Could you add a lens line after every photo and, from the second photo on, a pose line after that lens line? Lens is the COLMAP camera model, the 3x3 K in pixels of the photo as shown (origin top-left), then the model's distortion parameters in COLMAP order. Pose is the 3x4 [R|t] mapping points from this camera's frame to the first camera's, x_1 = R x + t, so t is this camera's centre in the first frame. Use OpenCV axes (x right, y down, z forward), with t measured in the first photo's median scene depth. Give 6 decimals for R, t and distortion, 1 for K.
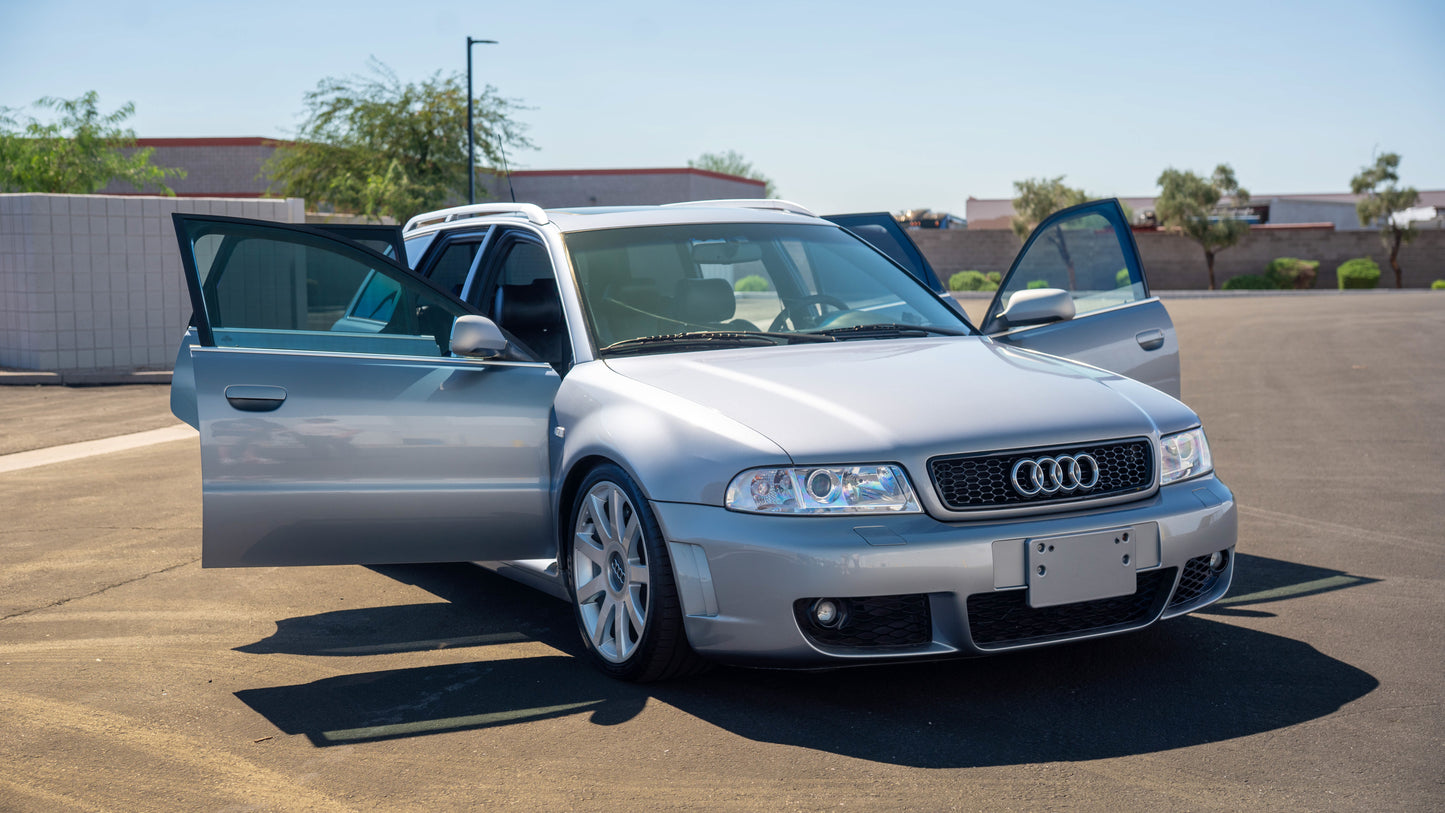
lens RADIAL K [[1727.3, 0, 691.8], [0, 1727.3, 387.6], [0, 0, 1]] dist [0.060481, 0.000000]
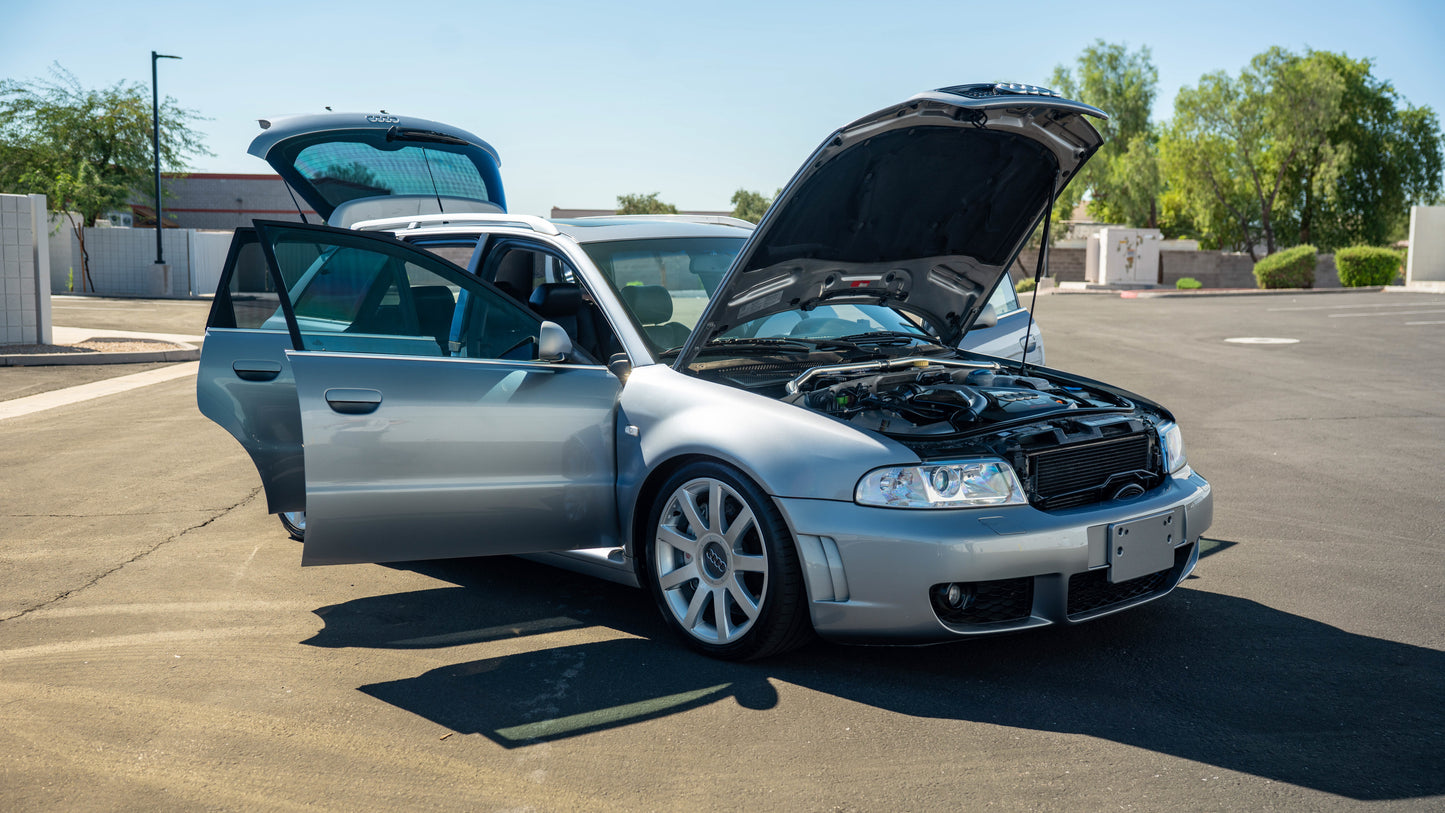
lens RADIAL K [[1419.9, 0, 714.1], [0, 1419.9, 401.2], [0, 0, 1]] dist [0.049296, 0.000000]
pose [[0.965112, -0.005066, 0.261789, -0.252624], [-0.001489, 0.999691, 0.024833, -0.014422], [-0.261833, -0.024356, 0.964806, 0.127766]]
